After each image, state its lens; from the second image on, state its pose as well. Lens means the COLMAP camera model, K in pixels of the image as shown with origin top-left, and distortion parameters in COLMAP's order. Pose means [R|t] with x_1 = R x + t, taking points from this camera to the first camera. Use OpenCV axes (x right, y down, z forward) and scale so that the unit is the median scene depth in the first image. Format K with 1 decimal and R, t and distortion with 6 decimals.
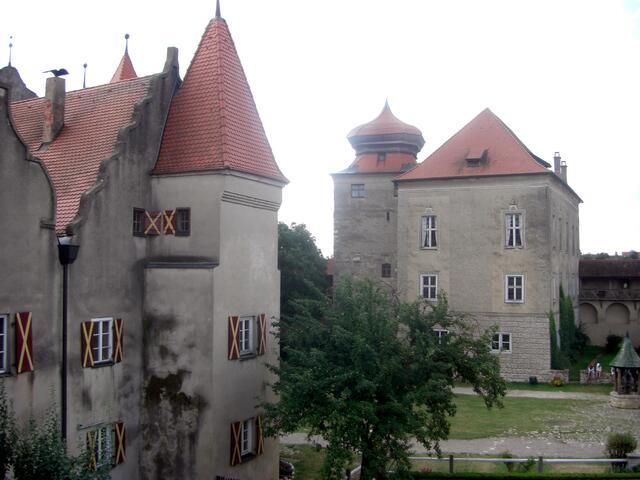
lens RADIAL K [[844.4, 0, 320.0], [0, 844.4, 240.0], [0, 0, 1]] dist [-0.007762, 0.012048]
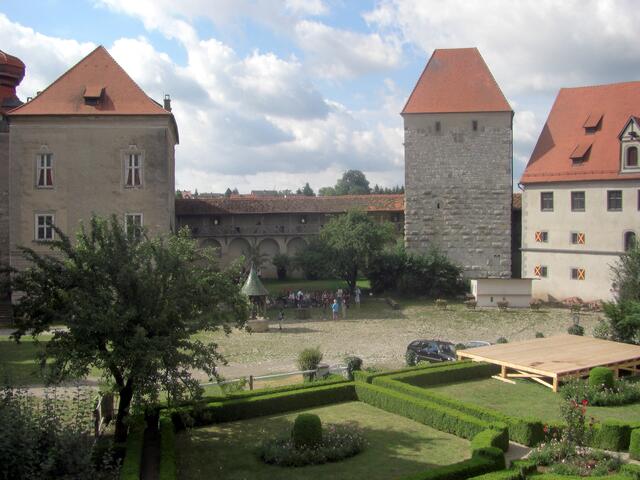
lens RADIAL K [[844.4, 0, 320.0], [0, 844.4, 240.0], [0, 0, 1]] dist [-0.007762, 0.012048]
pose [[0.853683, -0.028910, 0.519990, -0.107236], [-0.009123, 0.997475, 0.070435, -0.000737], [-0.520713, -0.064873, 0.851264, 0.006055]]
